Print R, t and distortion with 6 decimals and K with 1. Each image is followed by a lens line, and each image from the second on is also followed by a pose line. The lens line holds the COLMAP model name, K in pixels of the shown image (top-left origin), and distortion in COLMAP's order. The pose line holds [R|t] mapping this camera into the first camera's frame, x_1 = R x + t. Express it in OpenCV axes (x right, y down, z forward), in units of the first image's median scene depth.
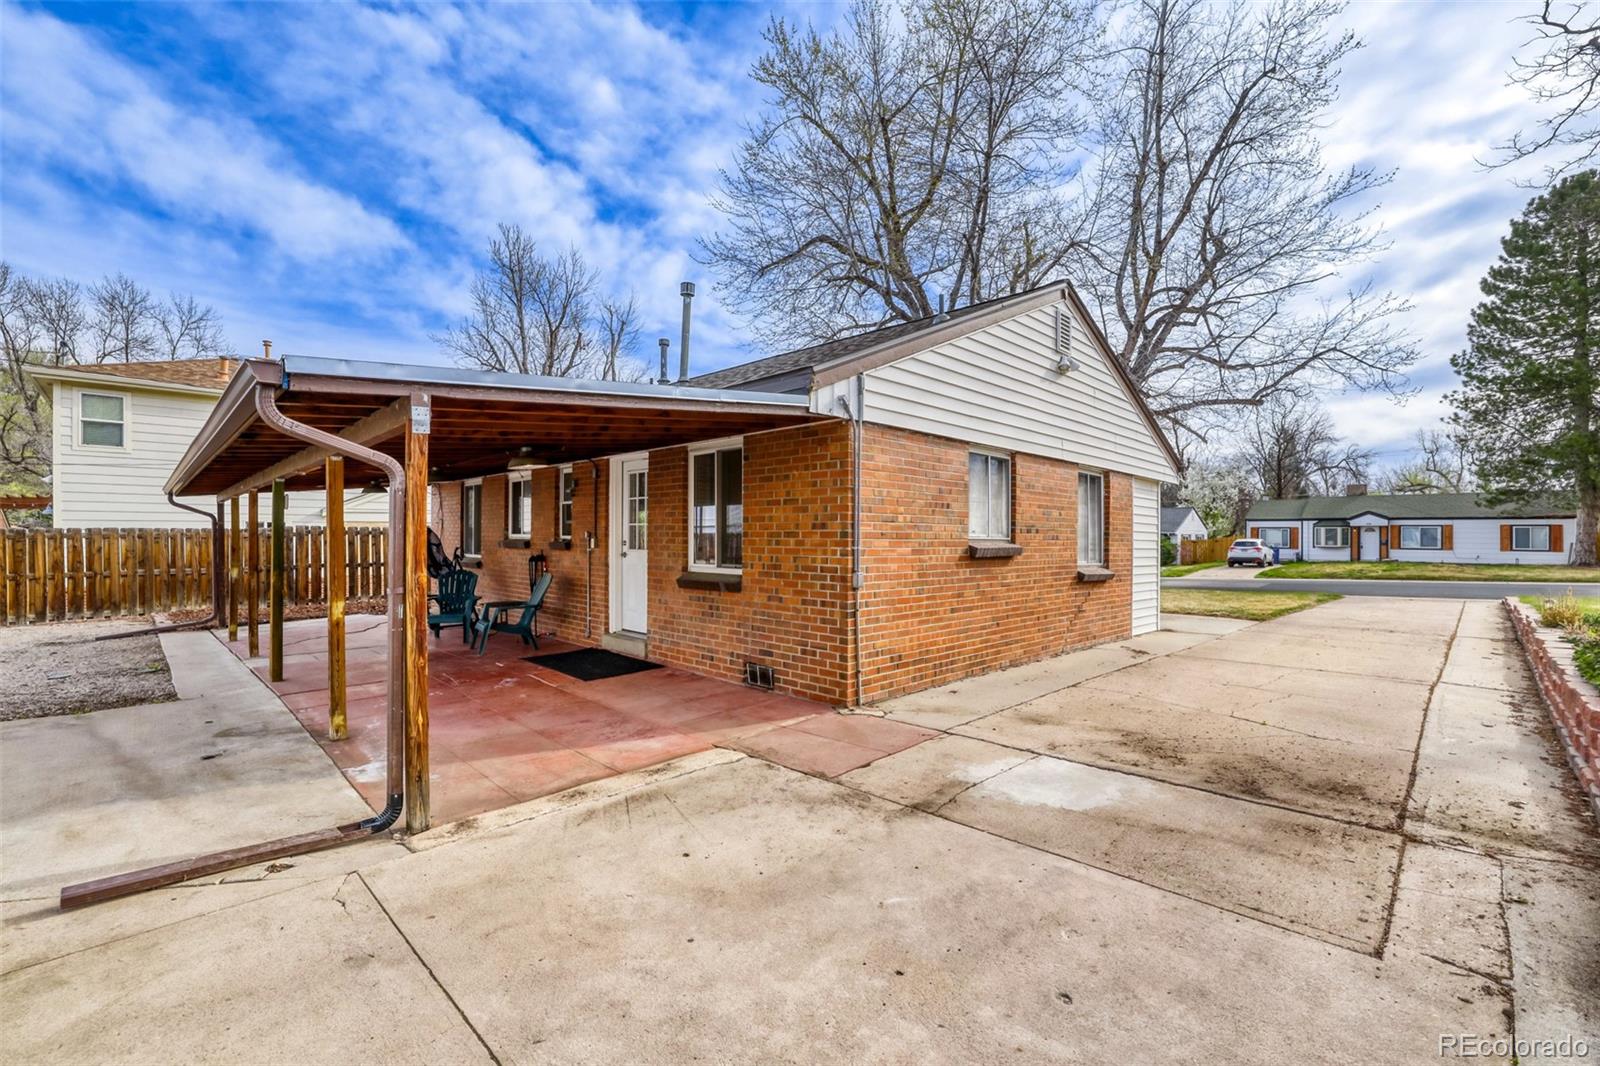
lens RADIAL K [[688.7, 0, 798.2], [0, 688.7, 537.5], [0, 0, 1]] dist [-0.033261, 0.009146]
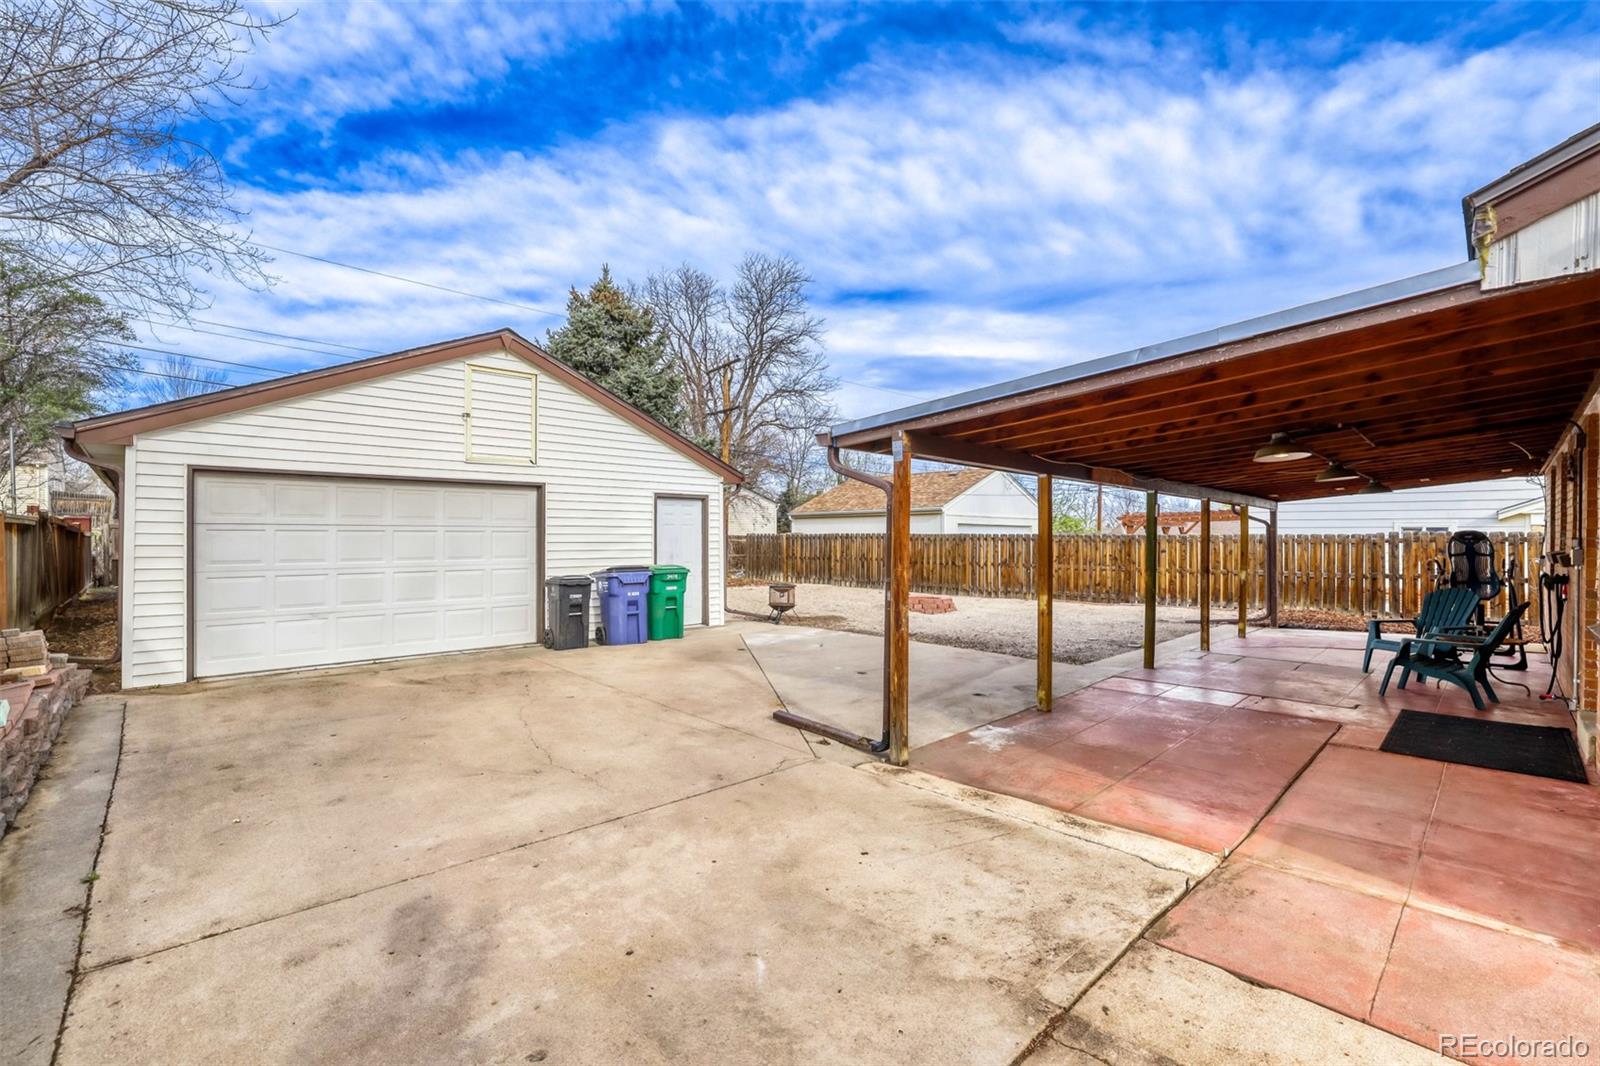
lens RADIAL K [[688.7, 0, 786.3], [0, 688.7, 546.6], [0, 0, 1]] dist [-0.033261, 0.009146]
pose [[-0.019429, 0.013445, -0.999721, 0.674090], [-0.008995, 0.999867, 0.013621, -0.005121], [0.999771, 0.009257, -0.019305, 0.709312]]
